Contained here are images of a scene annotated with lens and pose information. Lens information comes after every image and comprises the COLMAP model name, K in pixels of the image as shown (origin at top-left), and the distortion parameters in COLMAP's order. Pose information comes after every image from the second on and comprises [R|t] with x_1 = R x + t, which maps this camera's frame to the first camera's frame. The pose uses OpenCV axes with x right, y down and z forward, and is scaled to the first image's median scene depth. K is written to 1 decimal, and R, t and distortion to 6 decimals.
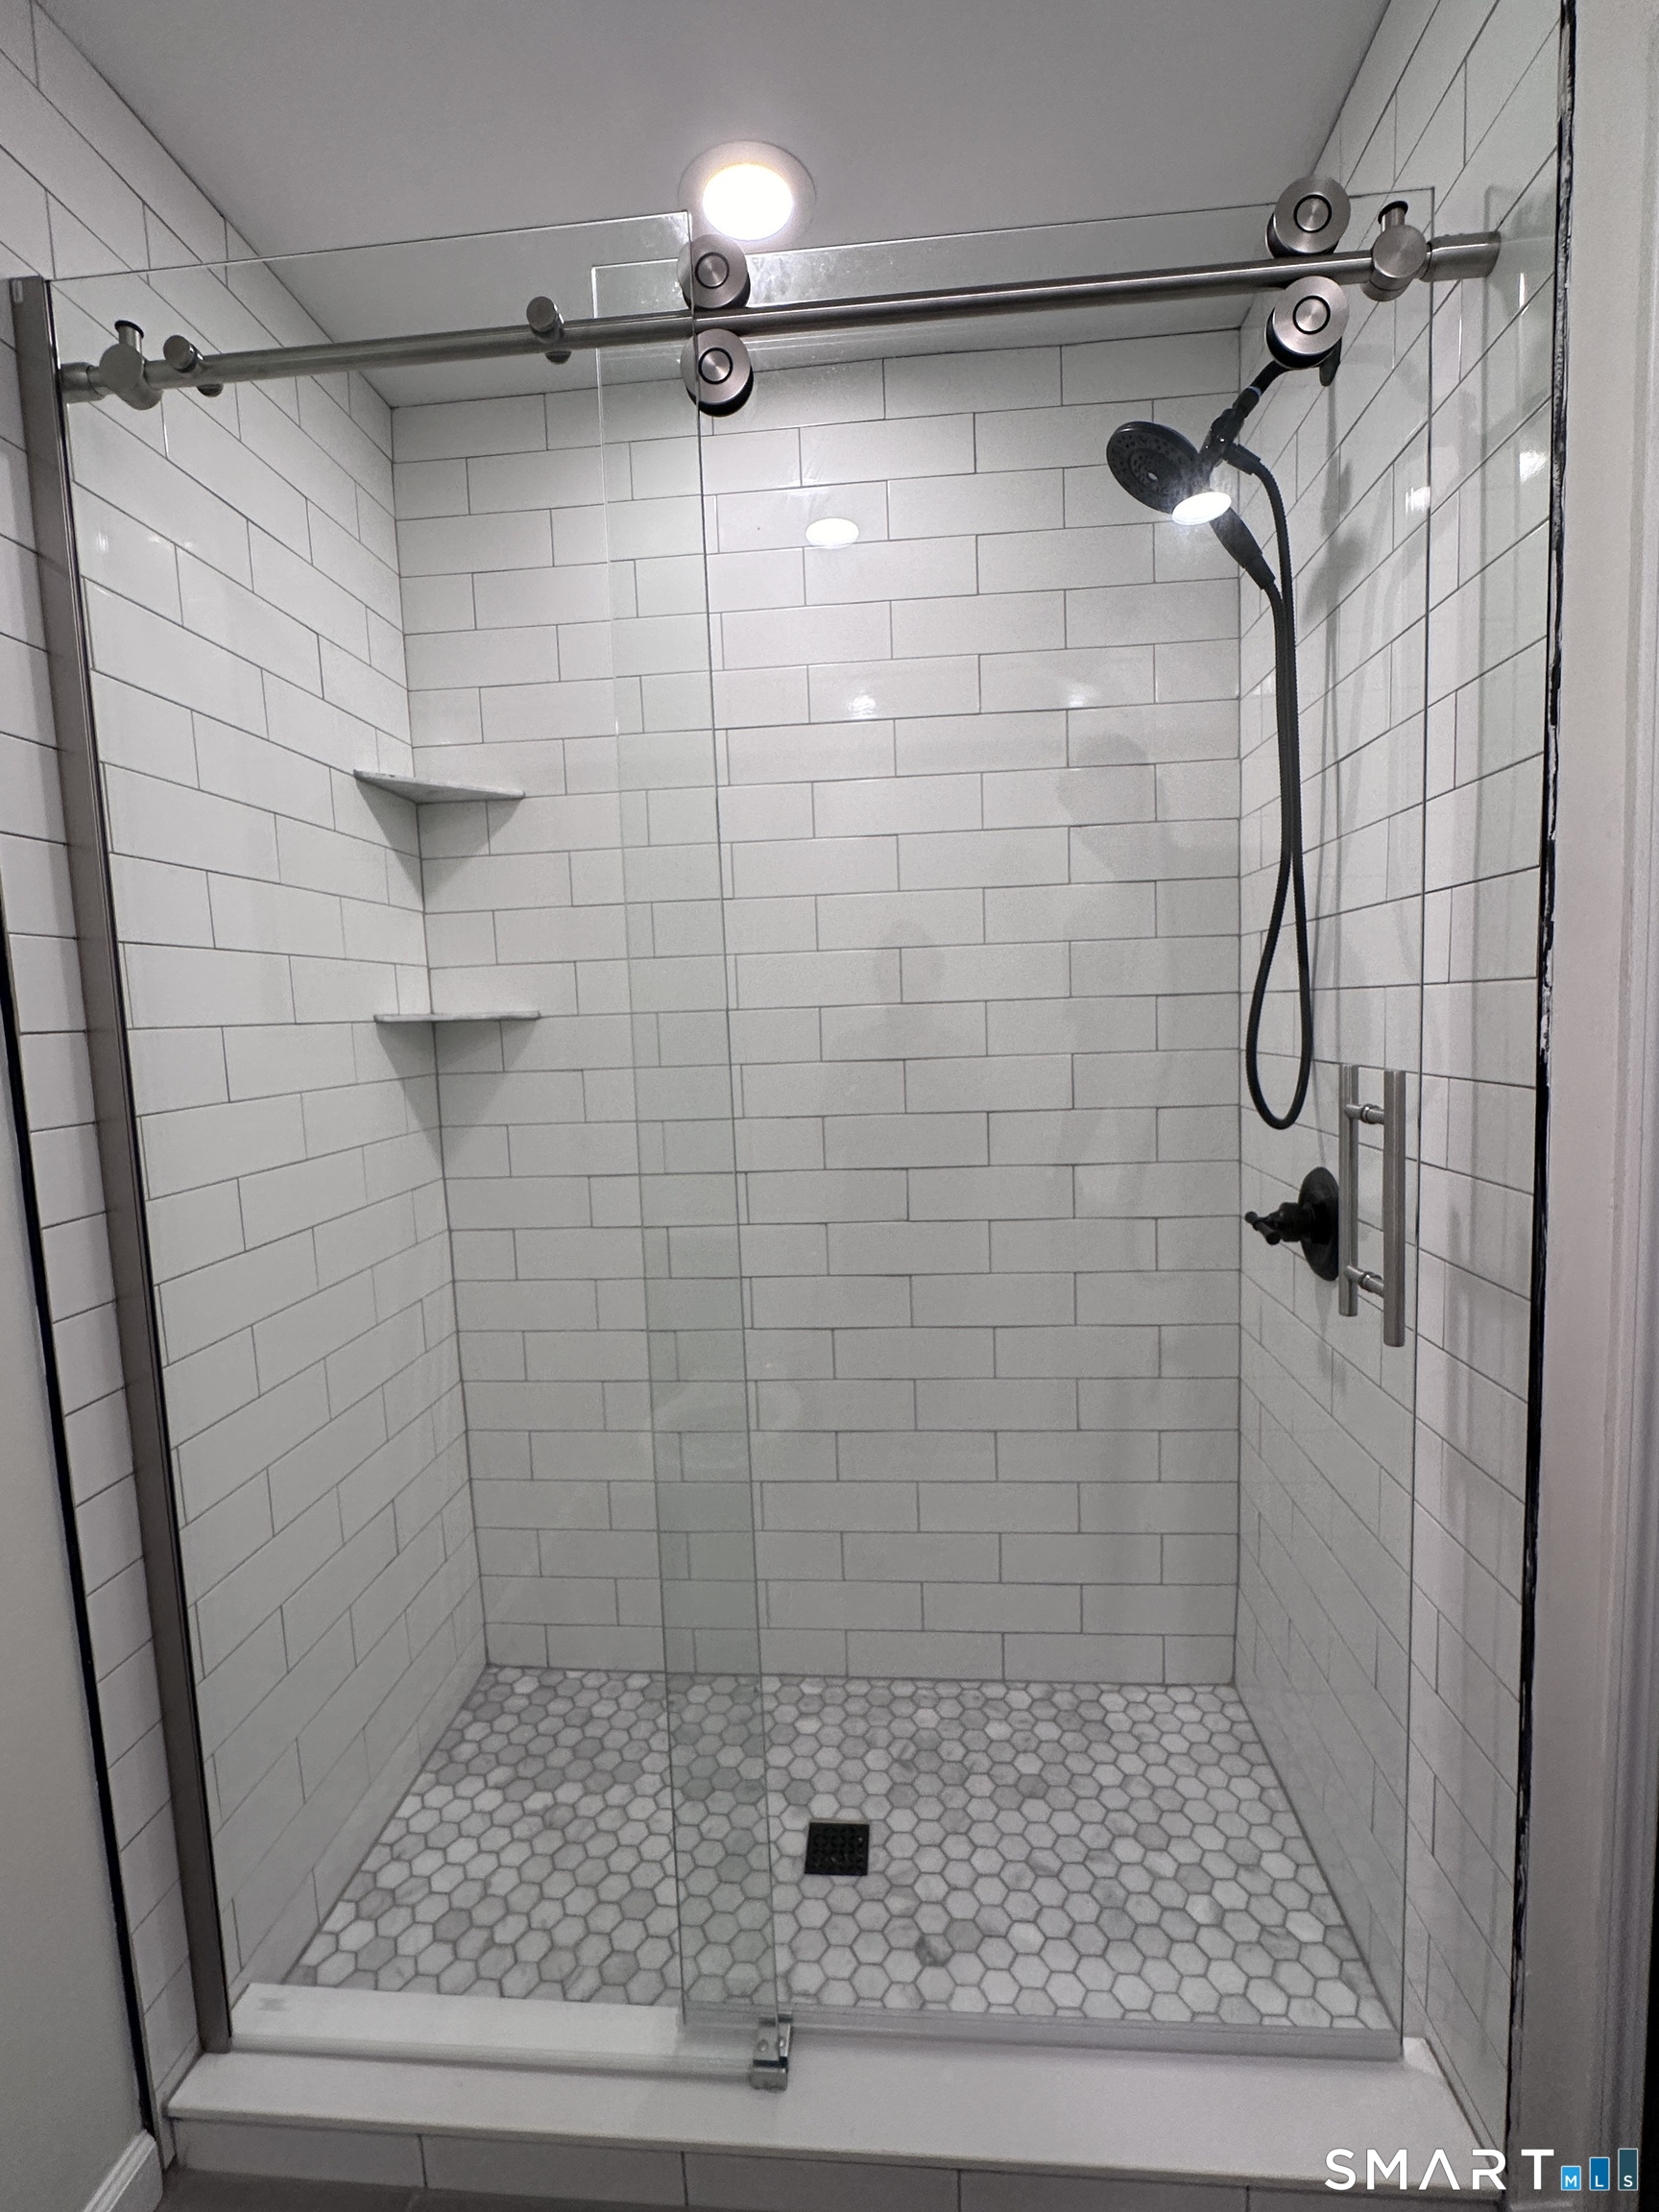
lens RADIAL K [[977.7, 0, 816.3], [0, 977.7, 1104.1], [0, 0, 1]] dist [-0.001549, 0.000134]
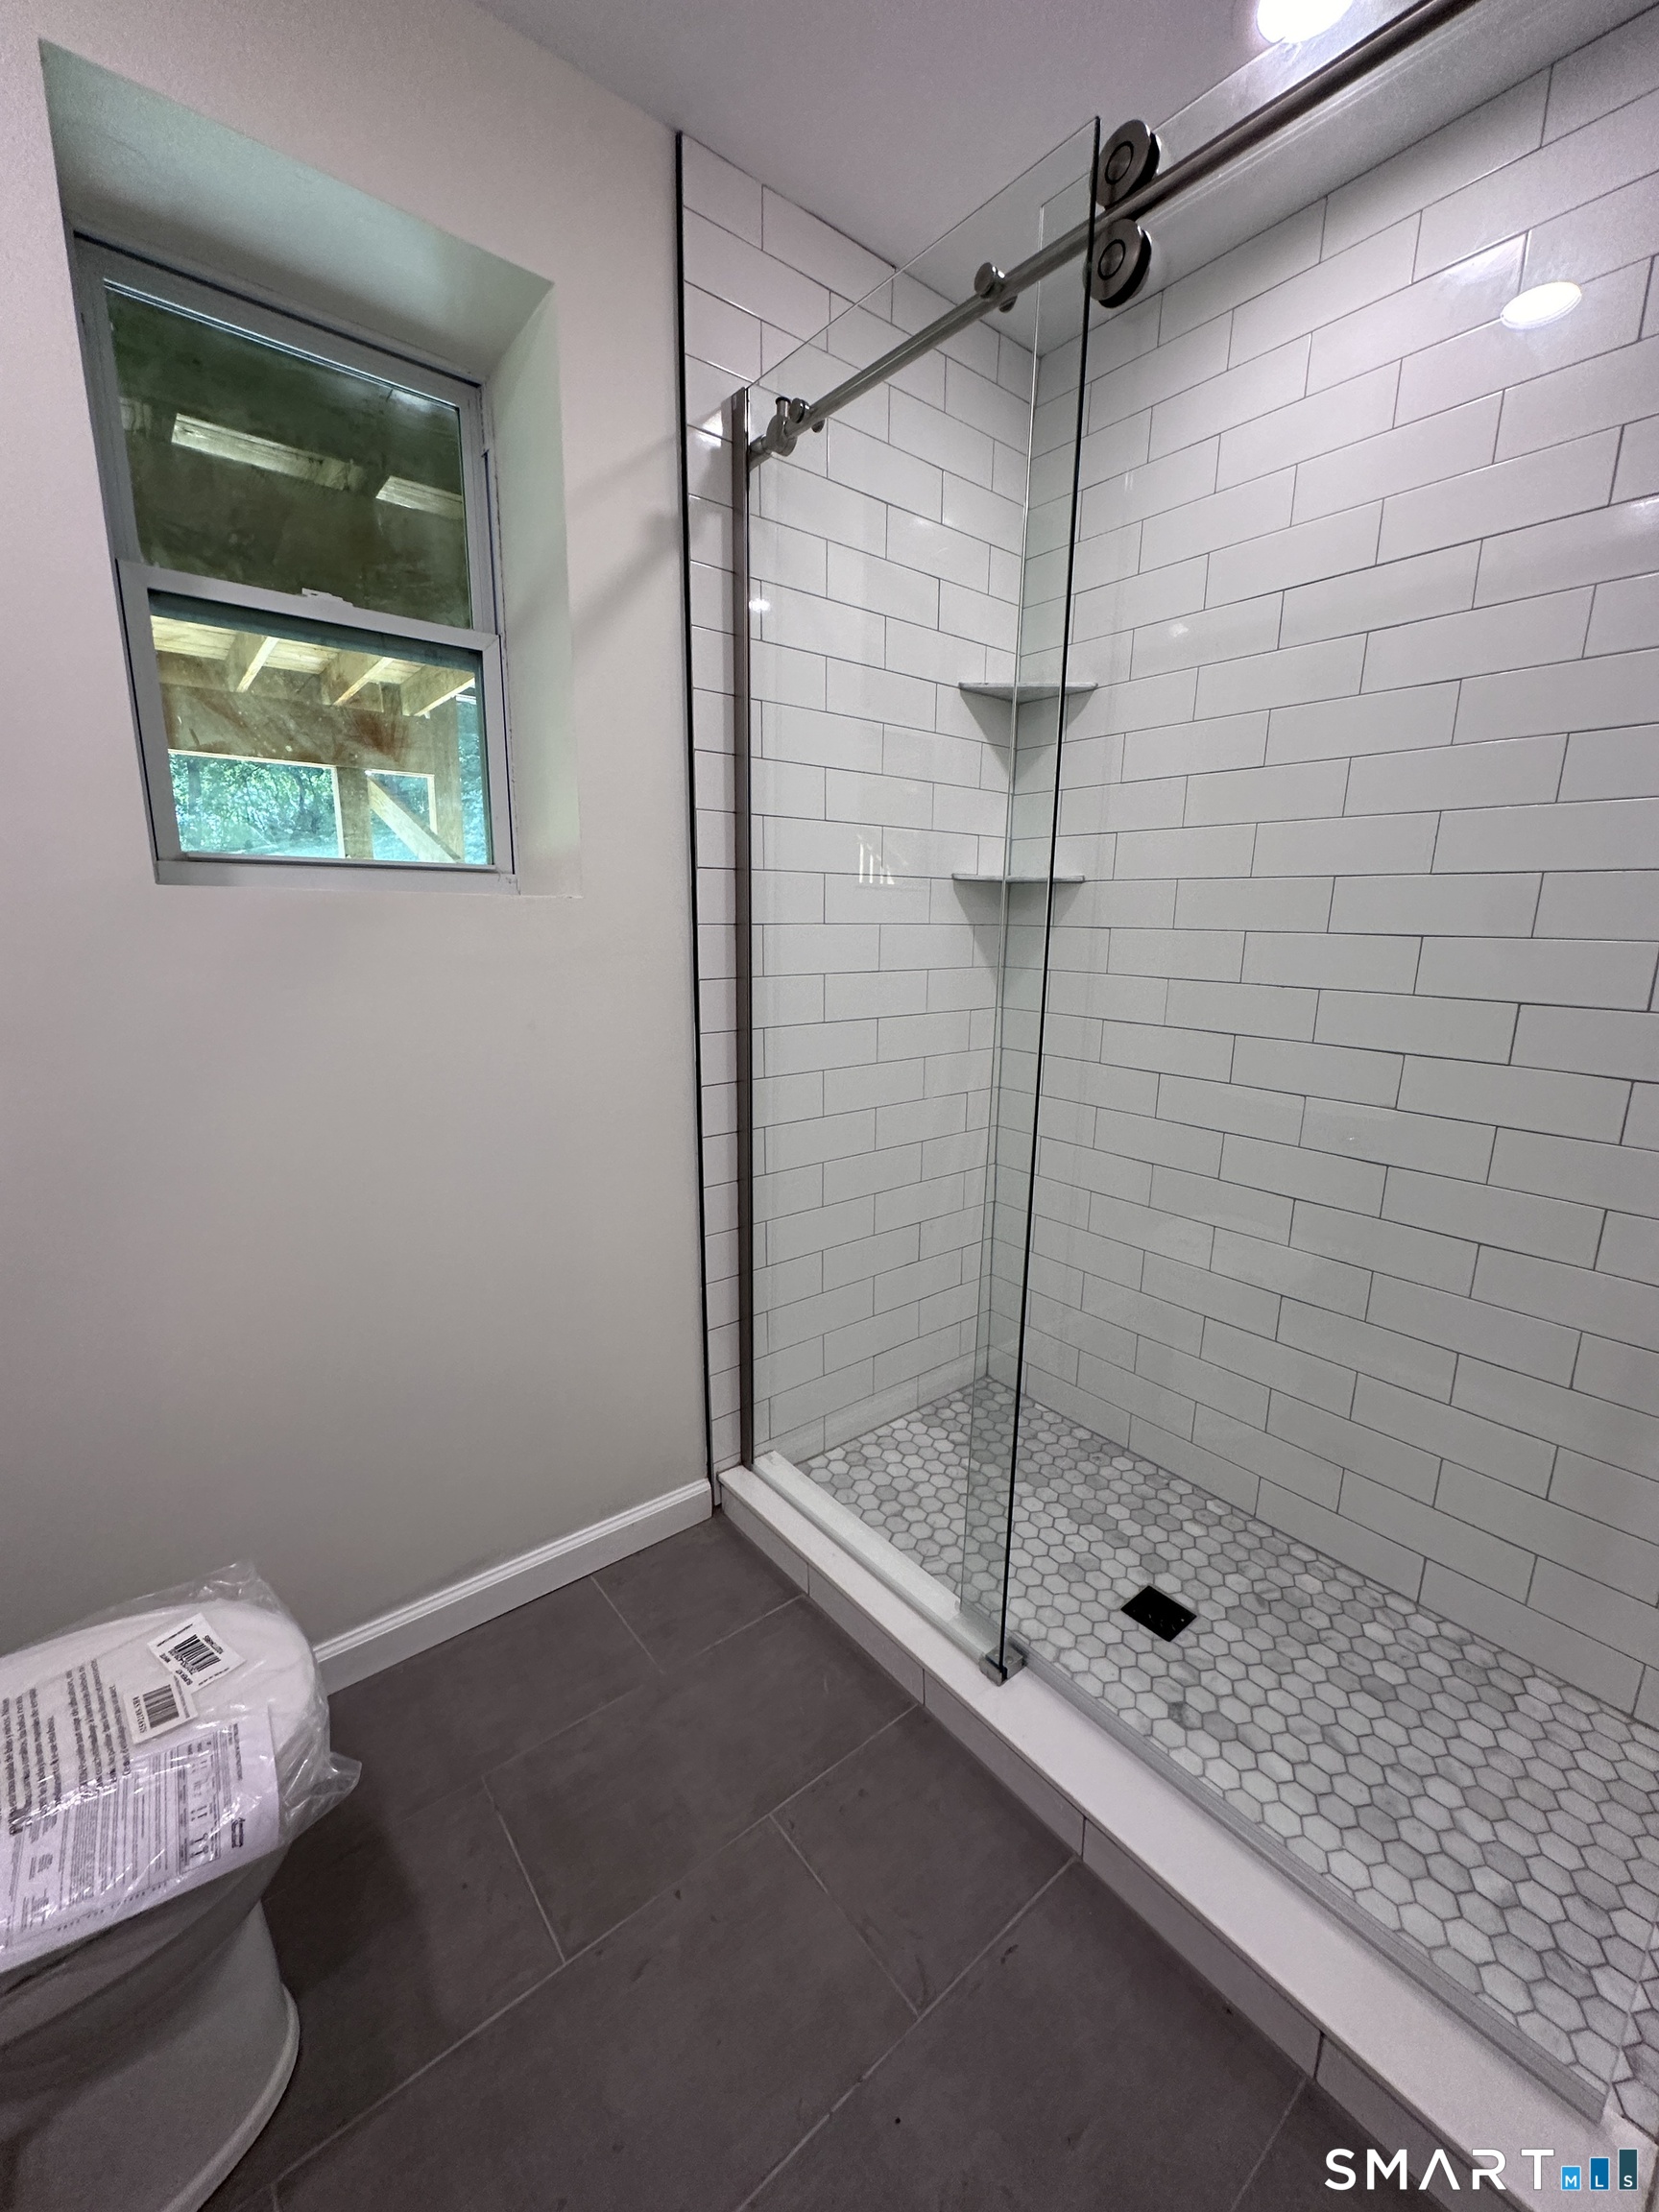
lens RADIAL K [[880.1, 0, 837.3], [0, 880.1, 1100.1], [0, 0, 1]] dist [-0.003188, 0.002325]
pose [[0.701736, 0.194173, -0.685466, 0.353615], [-0.107137, 0.979962, 0.167915, 0.030299], [0.704335, -0.044394, 0.708478, 0.017688]]
